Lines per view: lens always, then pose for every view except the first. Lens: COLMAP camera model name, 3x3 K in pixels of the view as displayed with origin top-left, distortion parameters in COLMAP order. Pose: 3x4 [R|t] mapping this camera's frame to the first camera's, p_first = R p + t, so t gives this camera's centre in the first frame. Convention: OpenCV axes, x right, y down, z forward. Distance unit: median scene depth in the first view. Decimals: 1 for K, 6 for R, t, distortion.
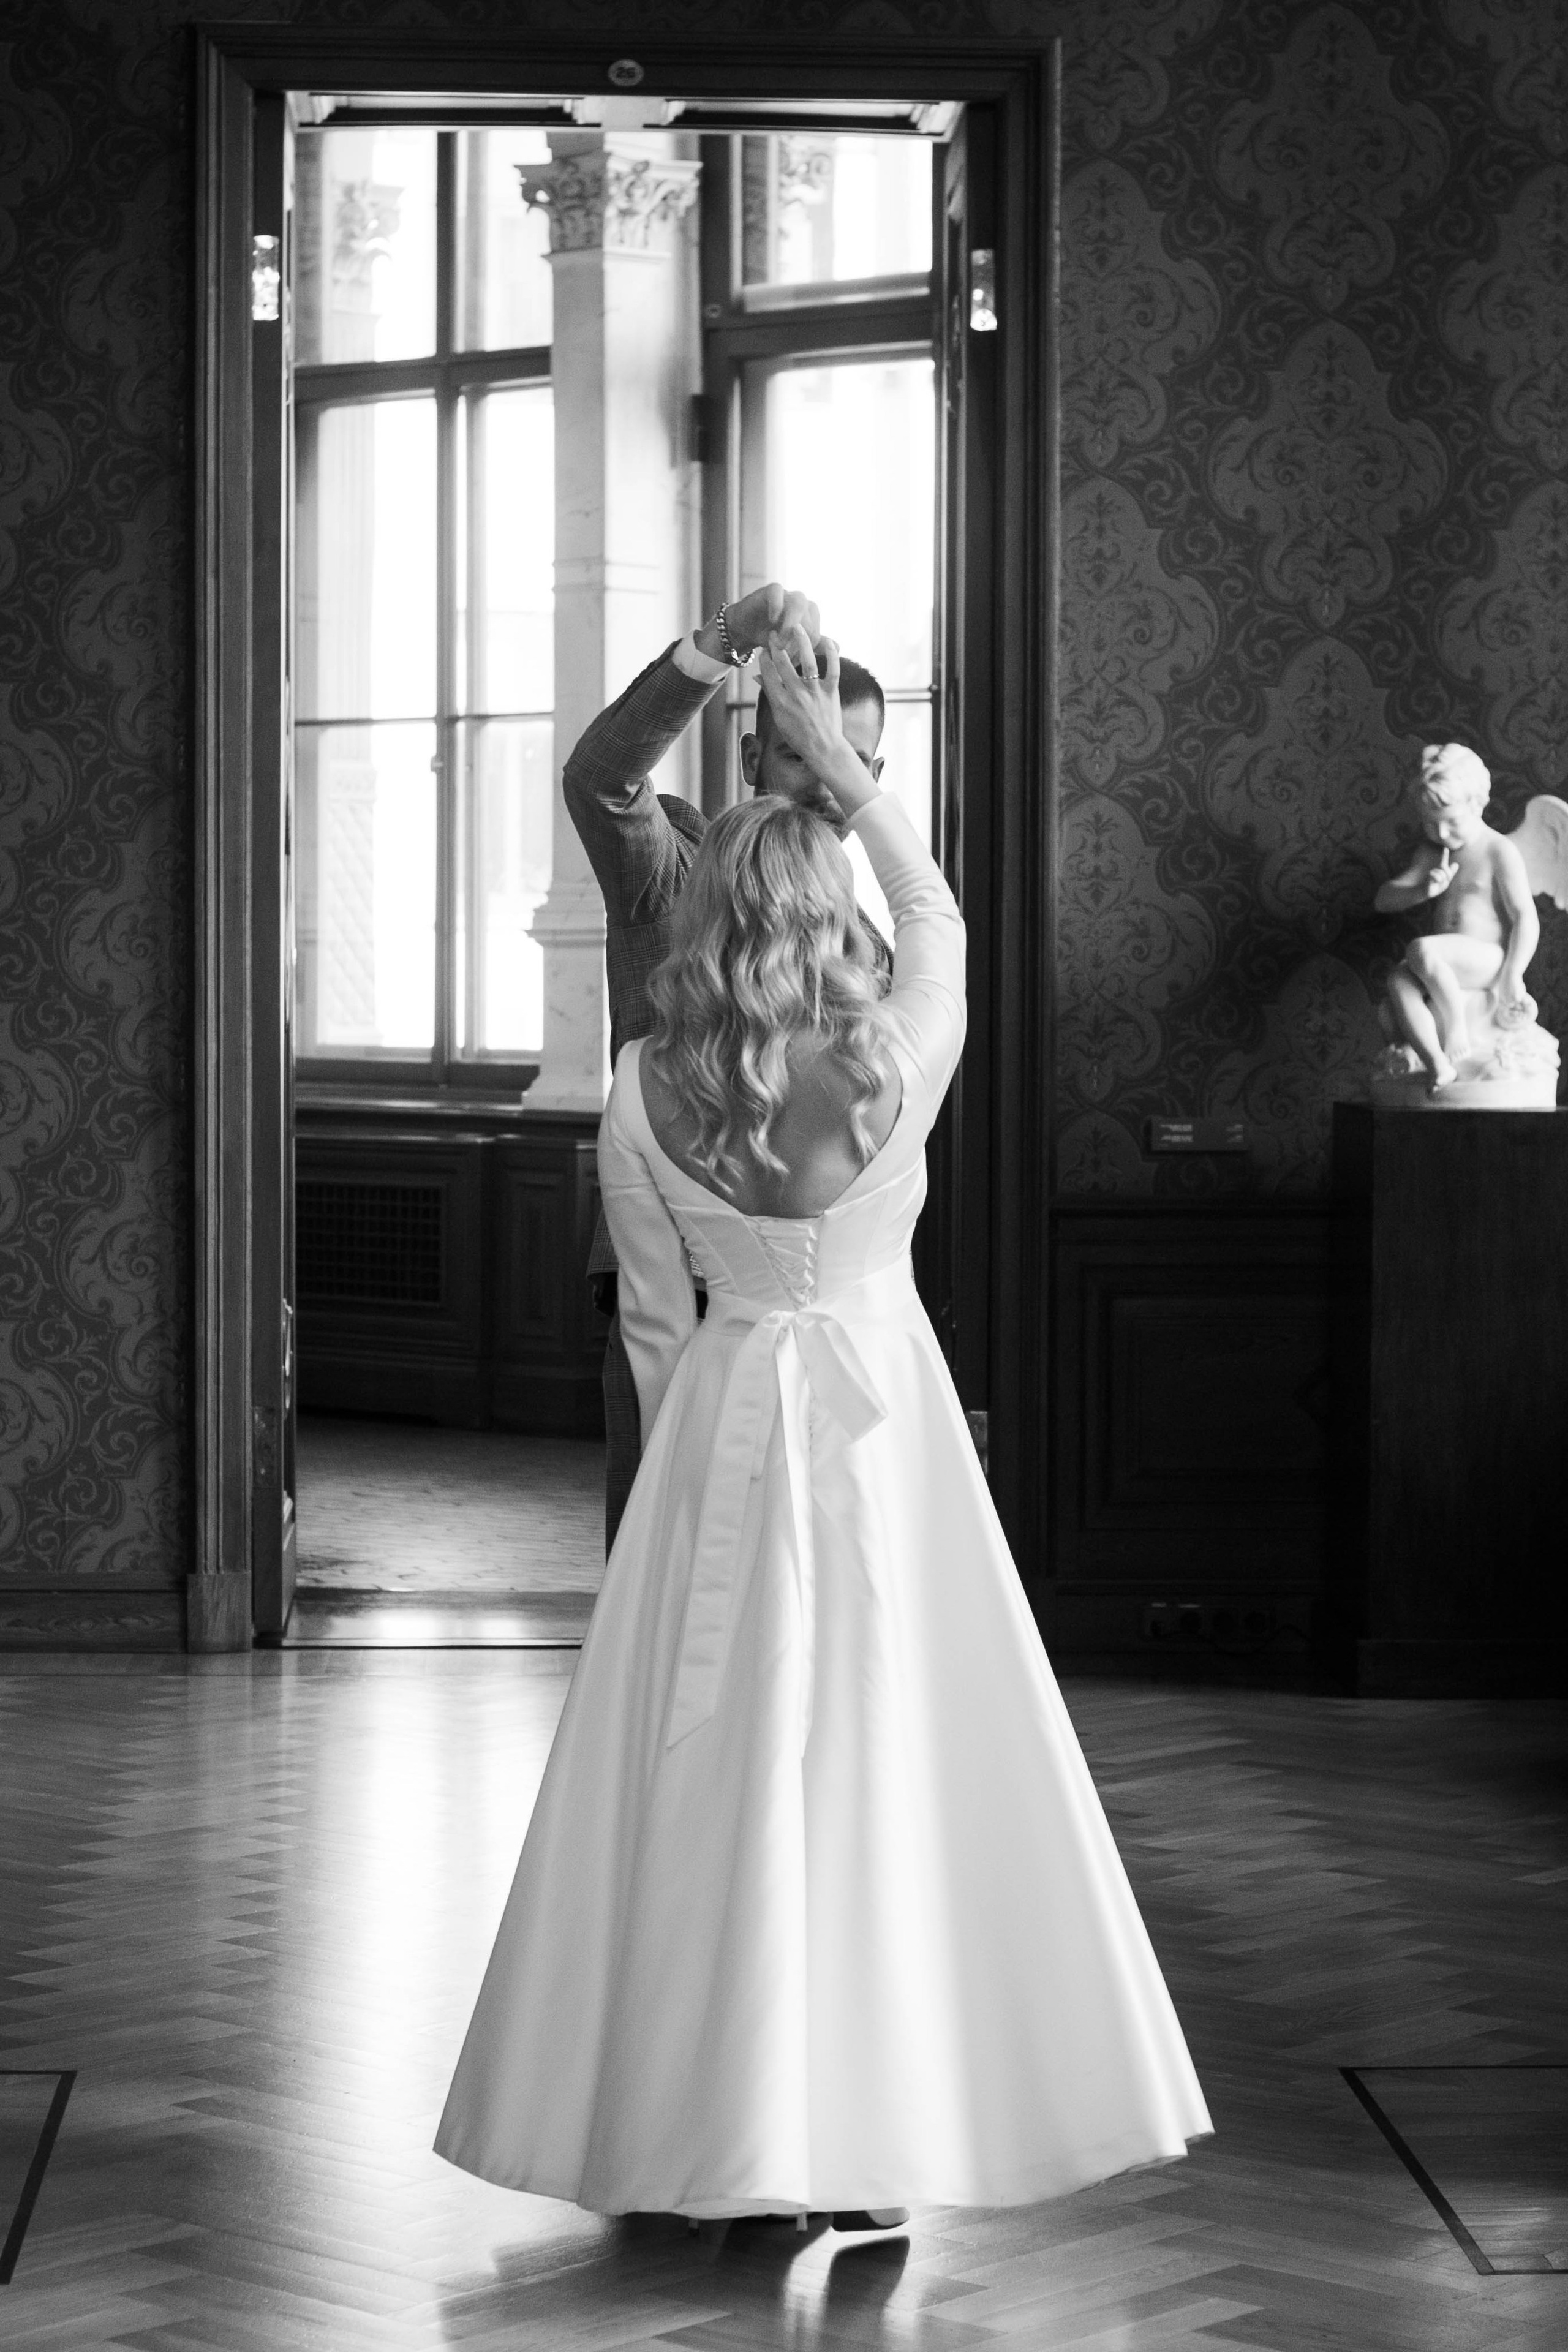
lens RADIAL K [[5333.5, 0, 801.4], [0, 5333.5, 1168.5], [0, 0, 1]] dist [-0.072317, 0.000000]
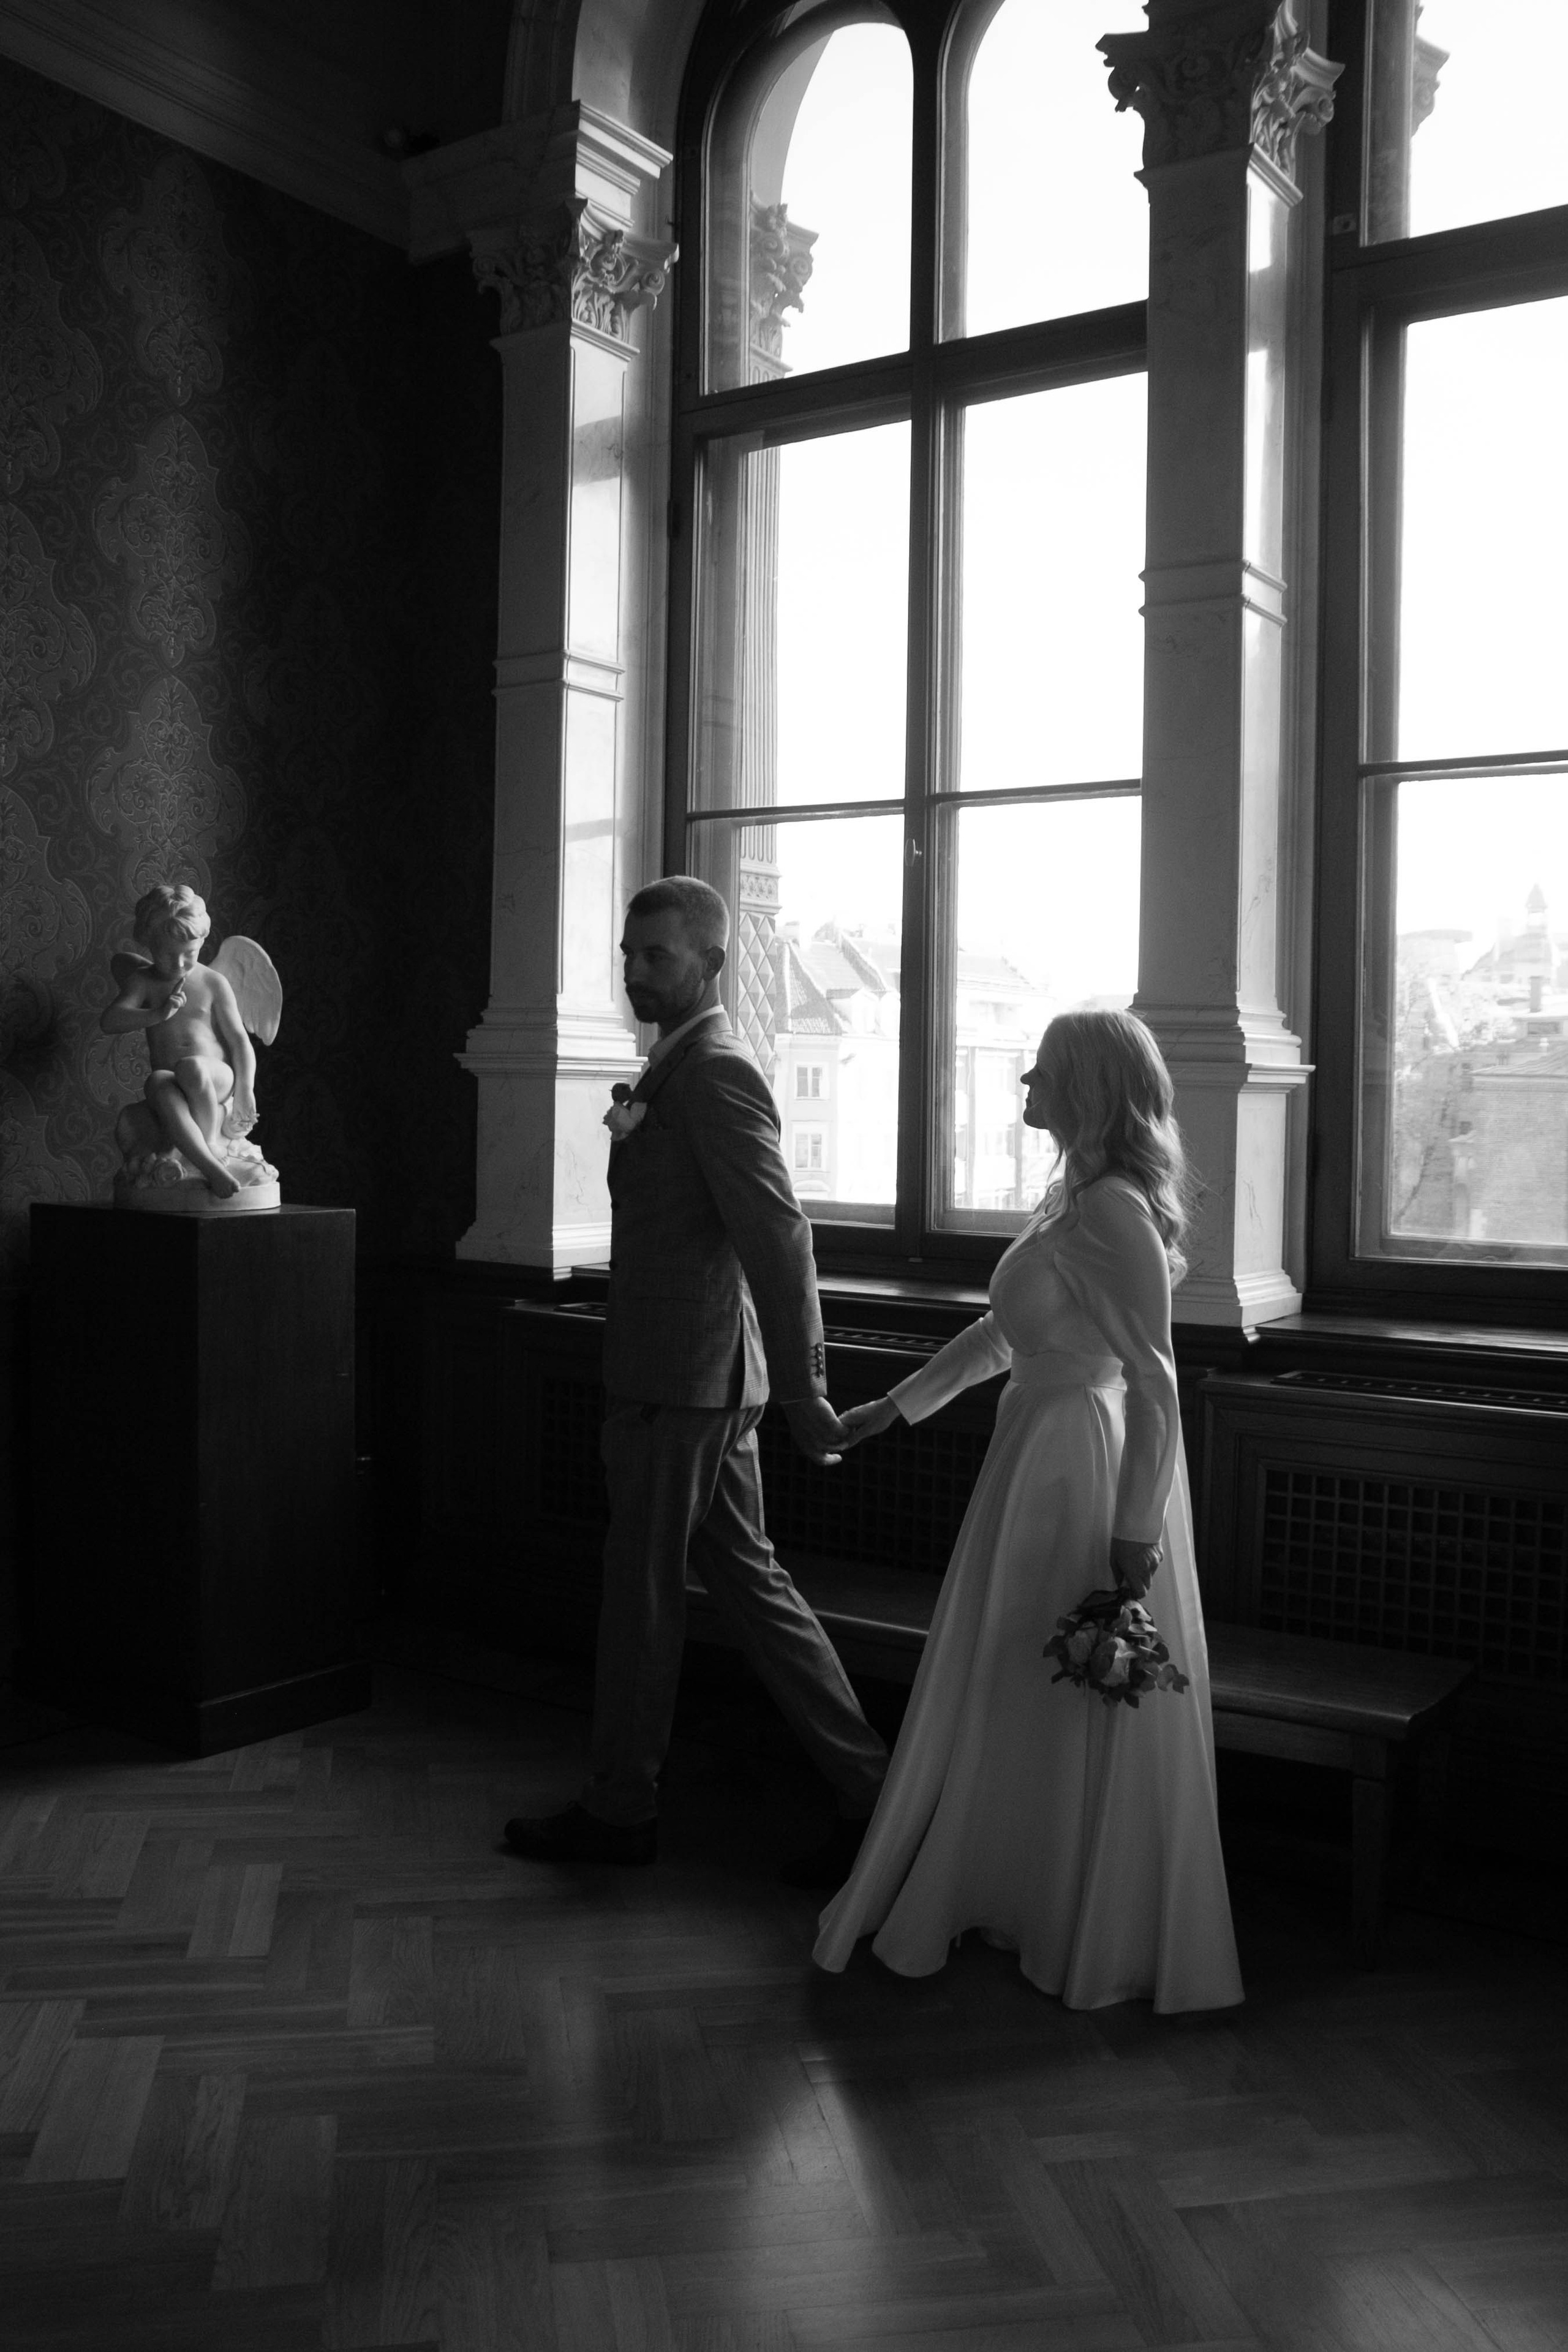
lens RADIAL K [[2001.4, 0, 804.5], [0, 2001.4, 1197.6], [0, 0, 1]] dist [-0.167420, 0.154057]
pose [[0.616213, -0.040011, 0.786562, -0.121549], [0.017361, 0.999156, 0.037224, -0.025887], [-0.787388, -0.009282, 0.616388, 0.617965]]
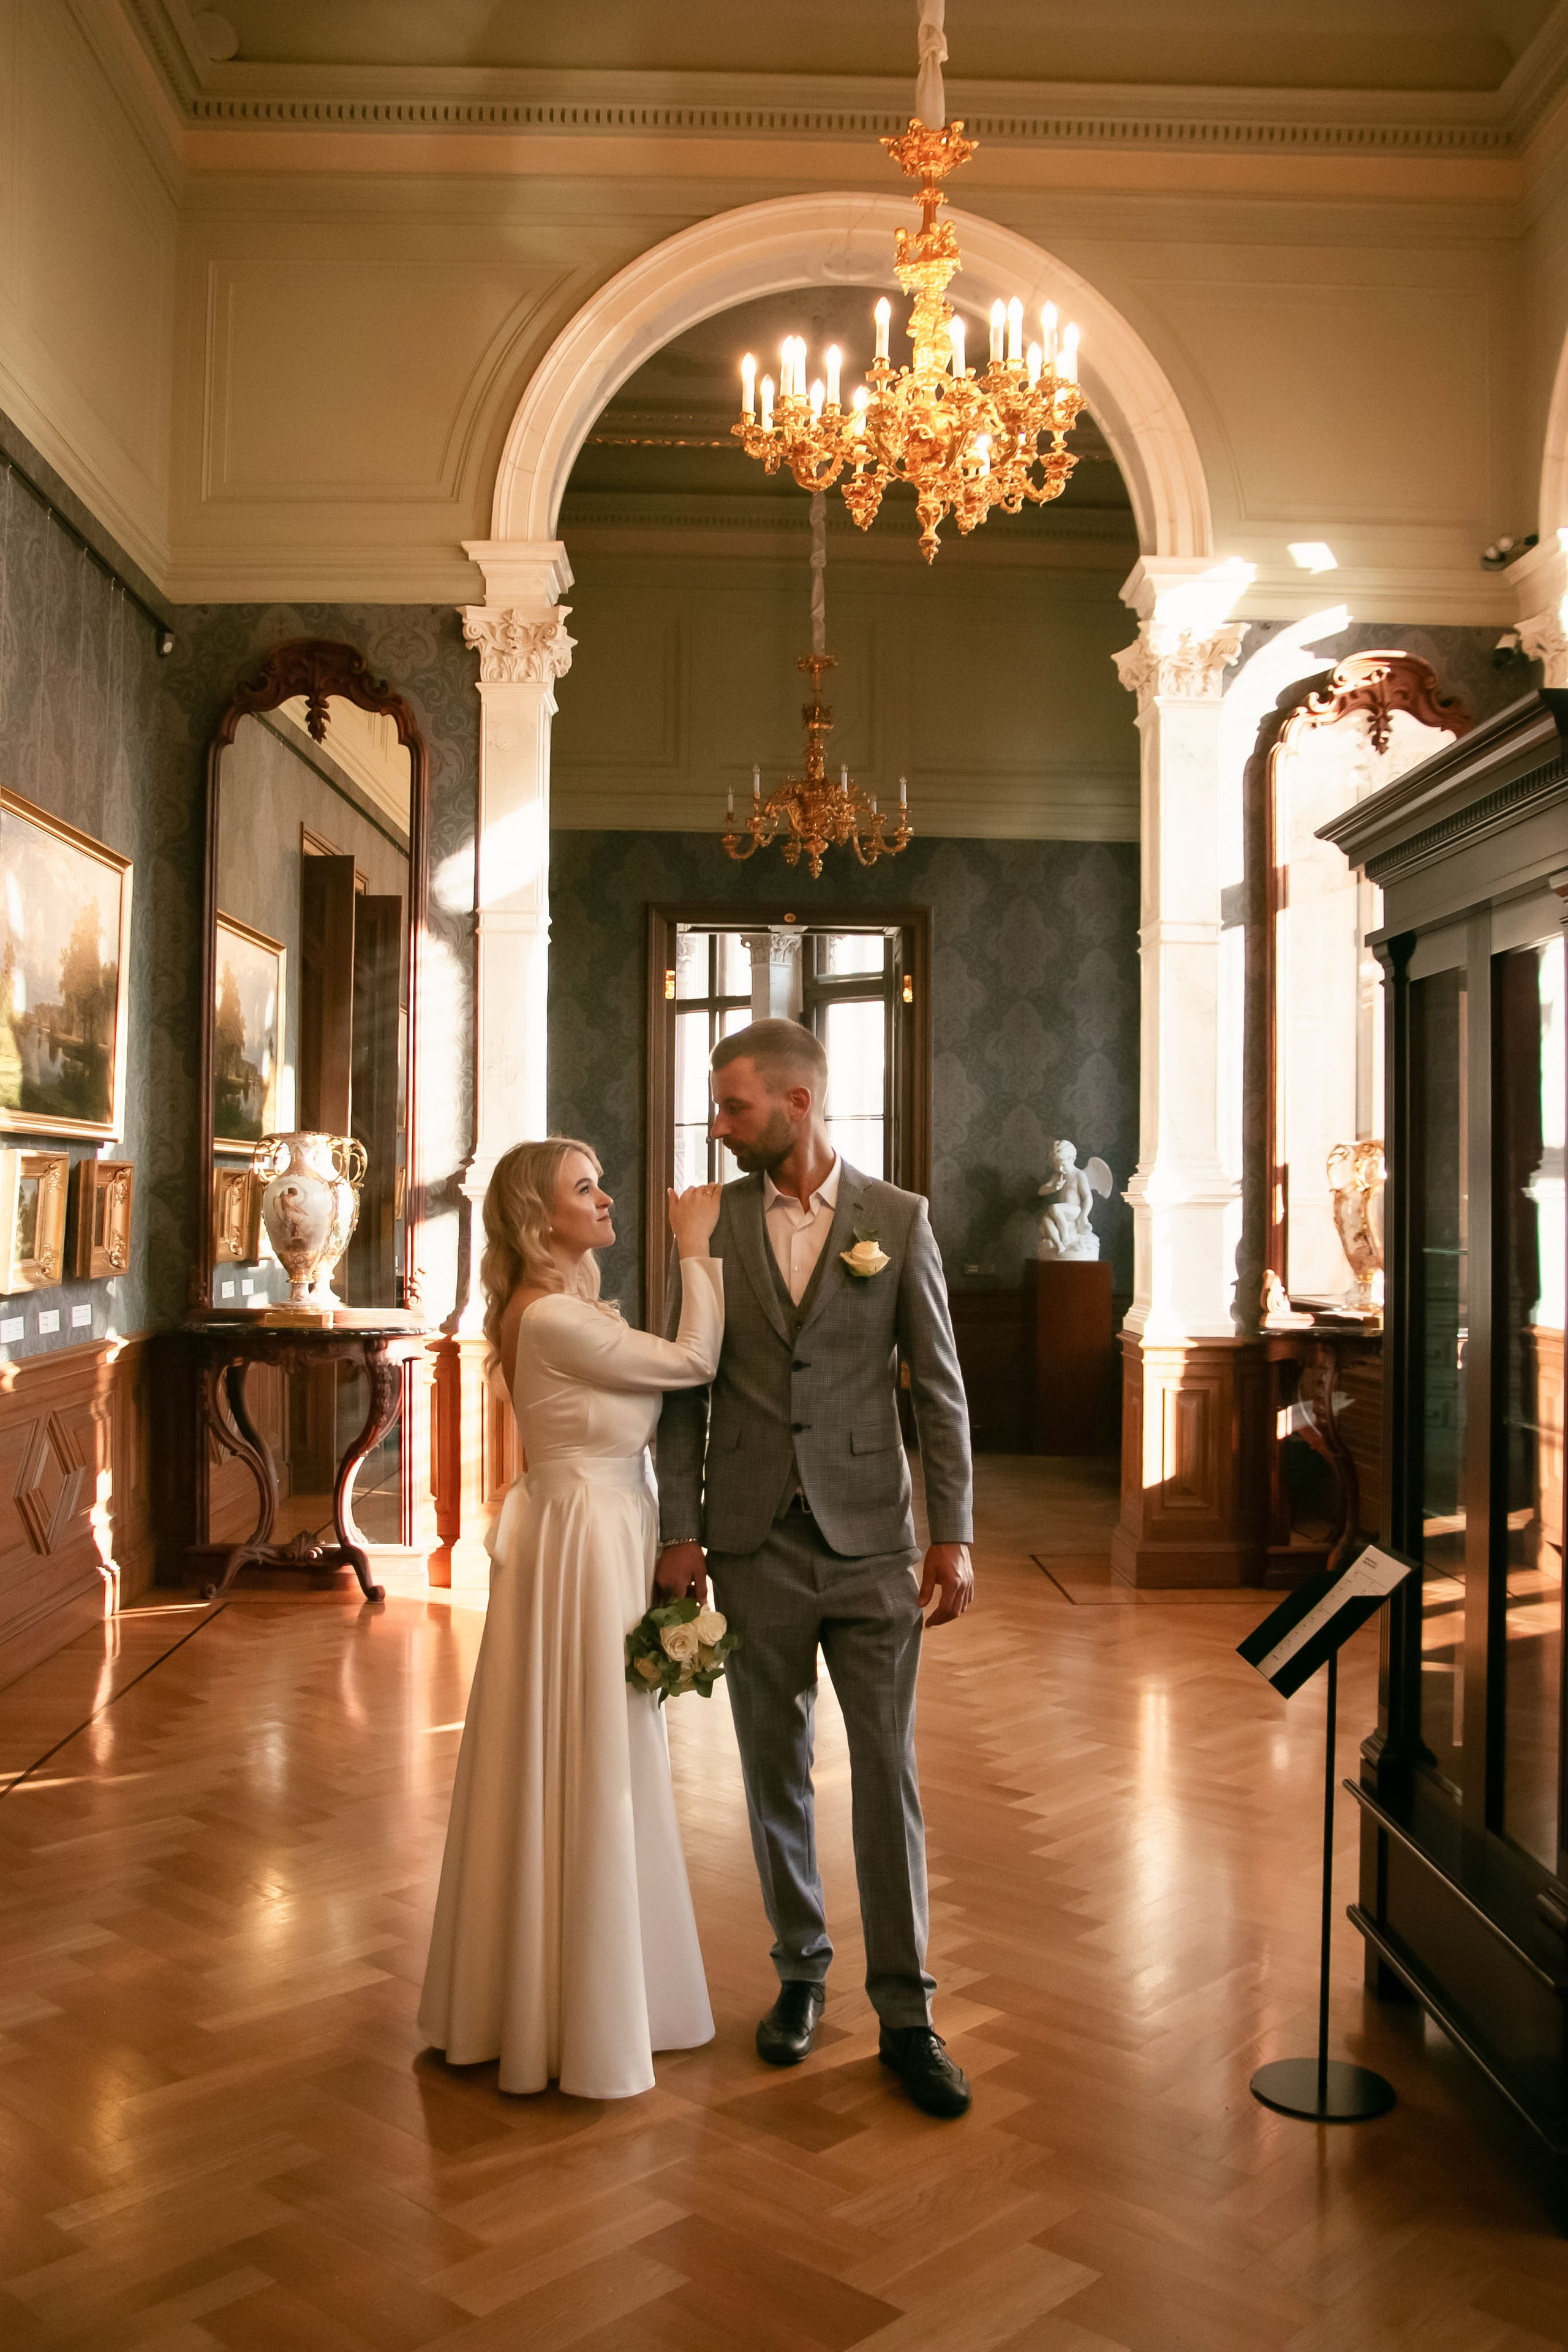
lens RADIAL K [[2065.9, 0, 787.4], [0, 2065.9, 1185.6], [0, 0, 1]] dist [-0.163443, 0.150184]
pose [[0.999913, 0.002140, -0.013037, -0.018644], [-0.002774, 0.998803, -0.048831, 0.003550], [0.012917, 0.048863, 0.998722, -0.162541]]
